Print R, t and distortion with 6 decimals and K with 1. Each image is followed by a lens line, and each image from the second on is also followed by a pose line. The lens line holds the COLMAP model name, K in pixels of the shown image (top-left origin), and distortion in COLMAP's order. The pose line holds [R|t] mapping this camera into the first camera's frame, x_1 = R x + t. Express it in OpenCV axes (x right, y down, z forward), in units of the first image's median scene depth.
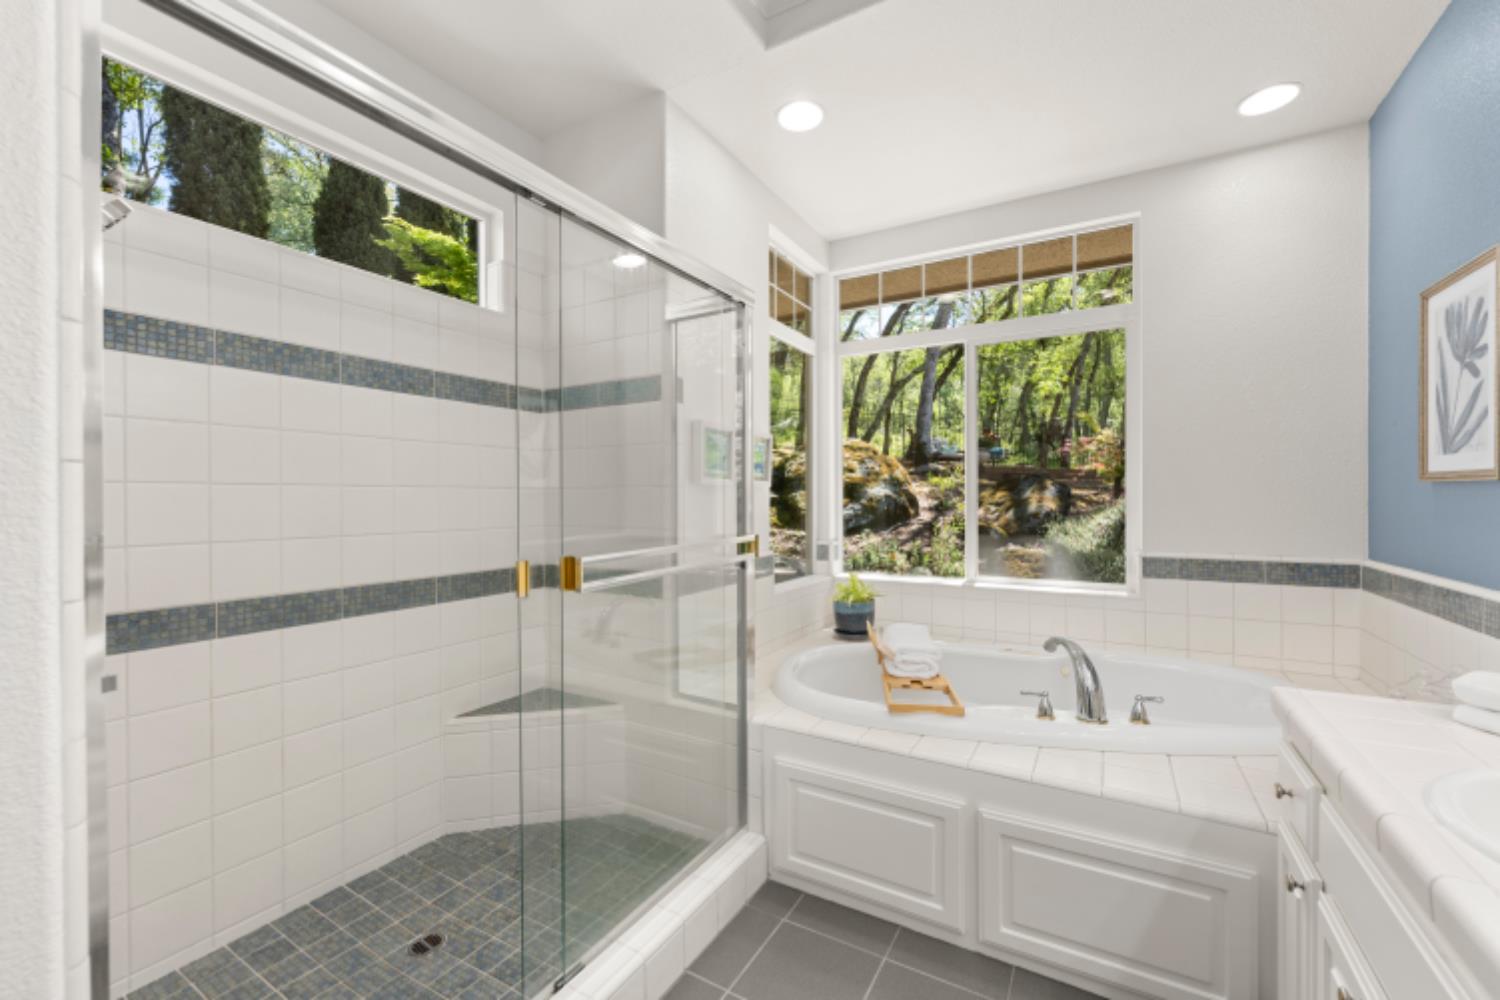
lens RADIAL K [[621.3, 0, 712.3], [0, 621.3, 501.5], [0, 0, 1]] dist [-0.001848, -0.000495]
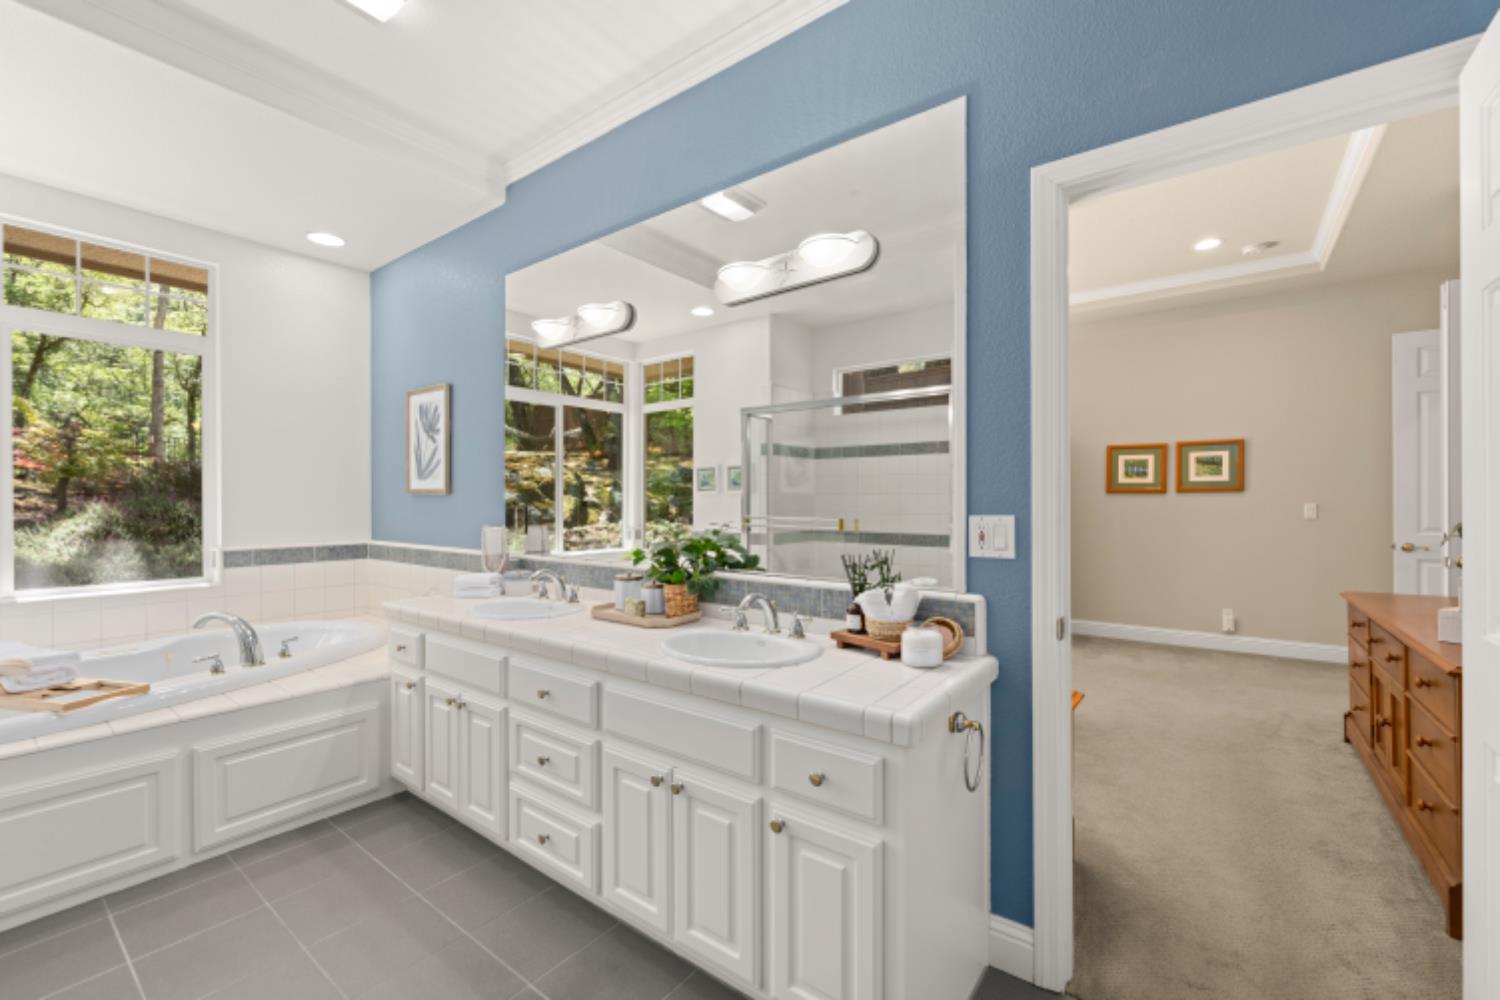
lens RADIAL K [[601.2, 0, 756.1], [0, 601.2, 500.9], [0, 0, 1]] dist [0.002918, 0.000073]
pose [[0.089133, 0.003874, 0.996012, -0.400390], [0.004869, 0.999979, -0.004325, 0.001773], [-0.996008, 0.005235, 0.089112, -0.144728]]
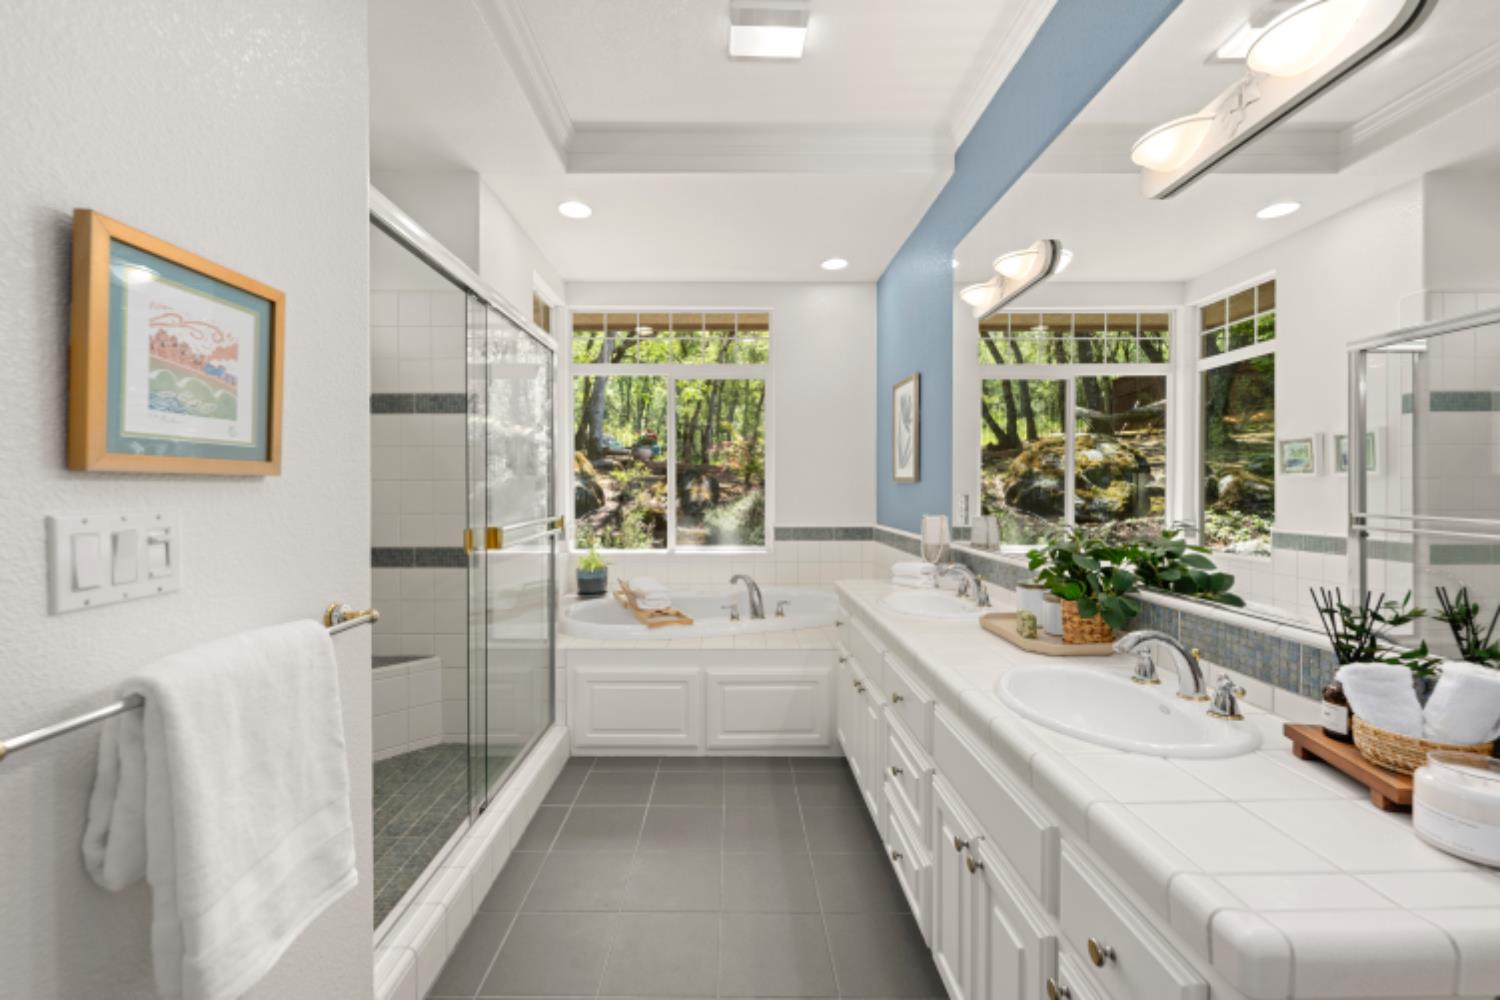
lens RADIAL K [[621.7, 0, 740.8], [0, 621.7, 494.2], [0, 0, 1]] dist [0.000498, -0.000293]
pose [[0.838025, -0.002520, 0.545626, -0.246590], [0.001568, 0.999996, 0.002211, 0.001475], [-0.545629, -0.000997, 0.838026, -0.282996]]
